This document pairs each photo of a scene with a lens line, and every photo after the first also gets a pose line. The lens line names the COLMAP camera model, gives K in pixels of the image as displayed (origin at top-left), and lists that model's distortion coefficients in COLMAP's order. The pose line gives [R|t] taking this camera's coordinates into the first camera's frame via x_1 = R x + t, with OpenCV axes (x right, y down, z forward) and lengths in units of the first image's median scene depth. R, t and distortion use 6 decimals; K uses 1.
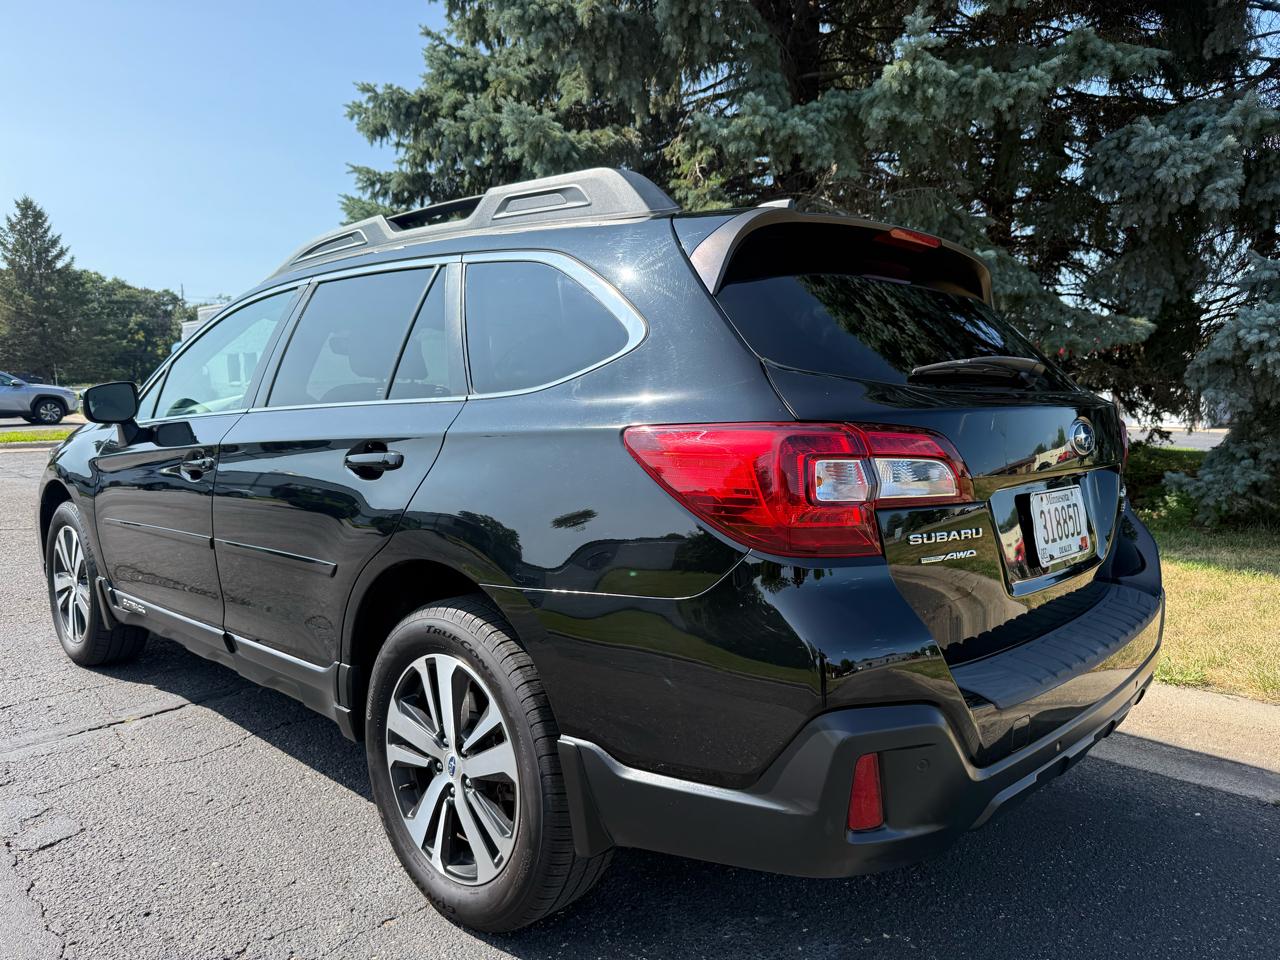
lens RADIAL K [[917.6, 0, 644.1], [0, 917.6, 484.8], [0, 0, 1]] dist [-0.003765, 0.002169]
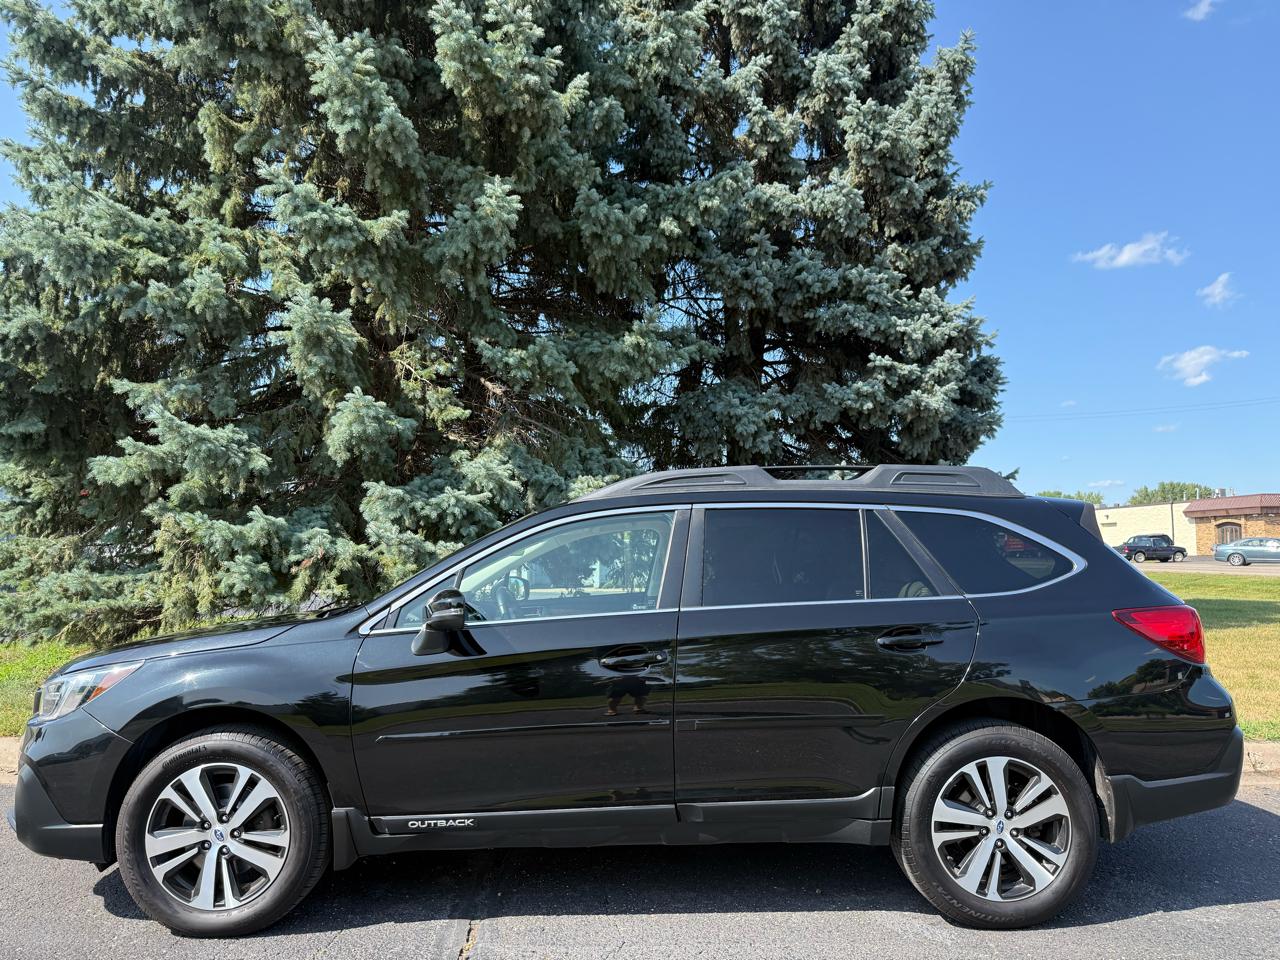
lens RADIAL K [[912.7, 0, 640.7], [0, 912.7, 475.9], [0, 0, 1]] dist [0.022098, -0.026829]
pose [[0.709185, 0.058593, 0.702583, -0.624359], [0.074606, 0.984708, -0.157429, -0.034372], [-0.701064, 0.164063, 0.693969, 0.070802]]
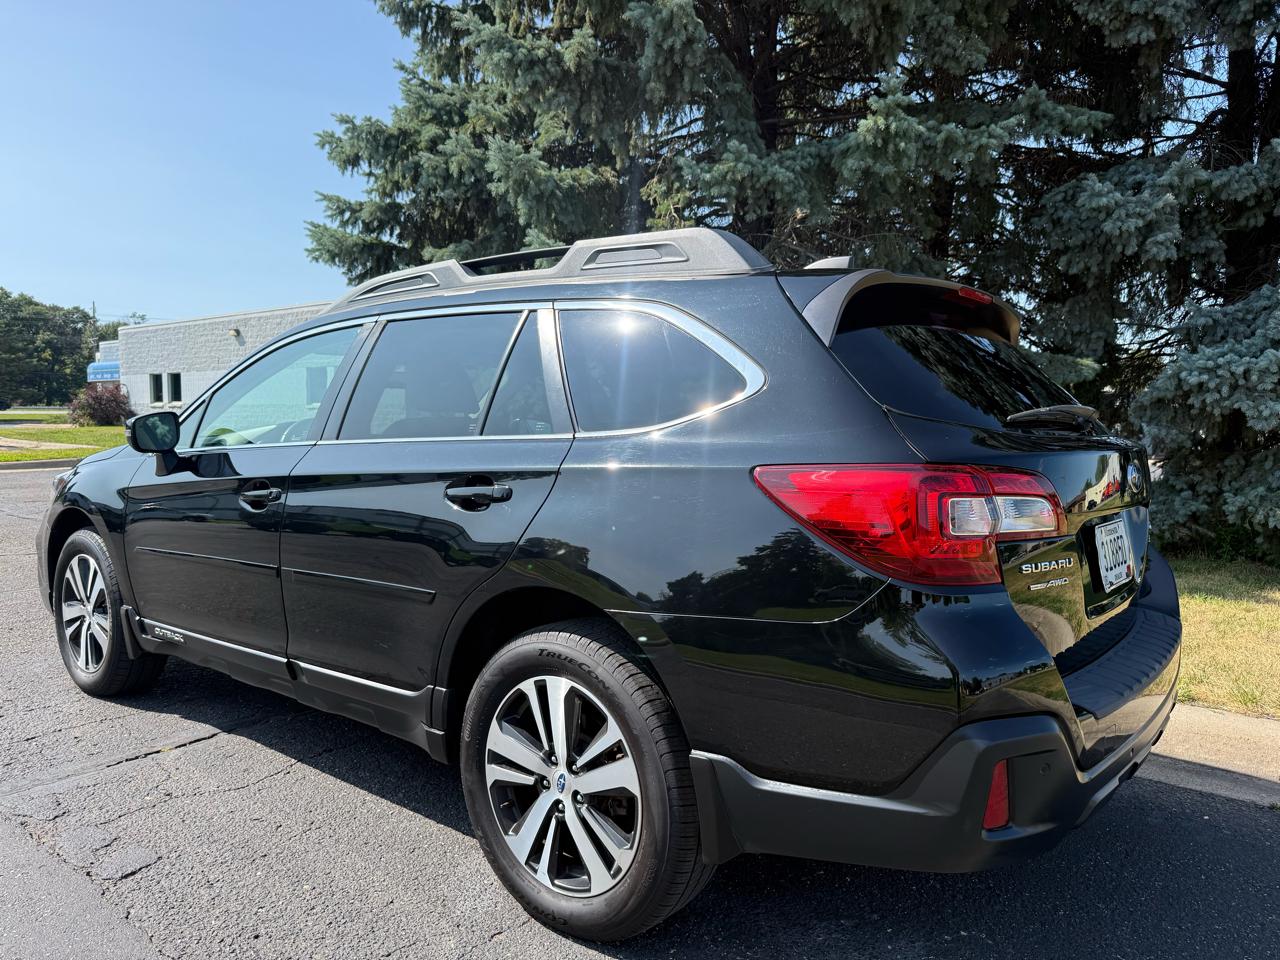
lens RADIAL K [[912.9, 0, 640.0], [0, 912.9, 480.0], [0, 0, 1]] dist [0.014940, -0.017846]
pose [[0.996996, 0.005666, 0.077252, -0.068171], [-0.003071, 0.999428, -0.033666, -0.002650], [-0.077398, 0.033328, 0.996443, -0.023549]]
